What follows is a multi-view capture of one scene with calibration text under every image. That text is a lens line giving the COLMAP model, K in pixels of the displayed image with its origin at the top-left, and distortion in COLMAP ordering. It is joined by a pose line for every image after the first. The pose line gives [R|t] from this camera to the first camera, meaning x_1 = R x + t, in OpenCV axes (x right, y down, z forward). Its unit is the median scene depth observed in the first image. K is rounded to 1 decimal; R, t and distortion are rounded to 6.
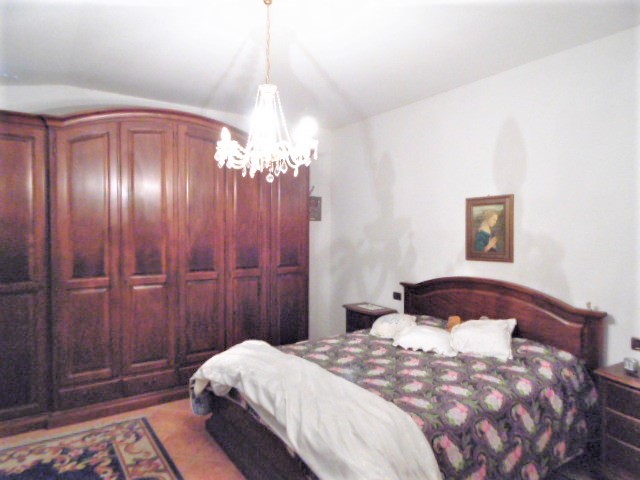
lens RADIAL K [[422.7, 0, 321.0], [0, 422.7, 240.0], [0, 0, 1]] dist [0.012051, -0.010838]
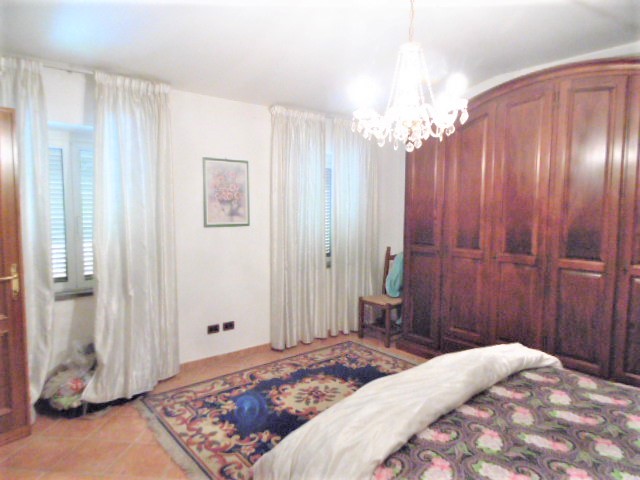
lens RADIAL K [[422.7, 0, 321.2], [0, 422.7, 239.4], [0, 0, 1]] dist [0.012051, -0.010838]
pose [[0.088016, 0.069639, -0.993682, 0.520569], [-0.036763, 0.997101, 0.066622, 0.001876], [0.995440, 0.030667, 0.090321, 0.491044]]
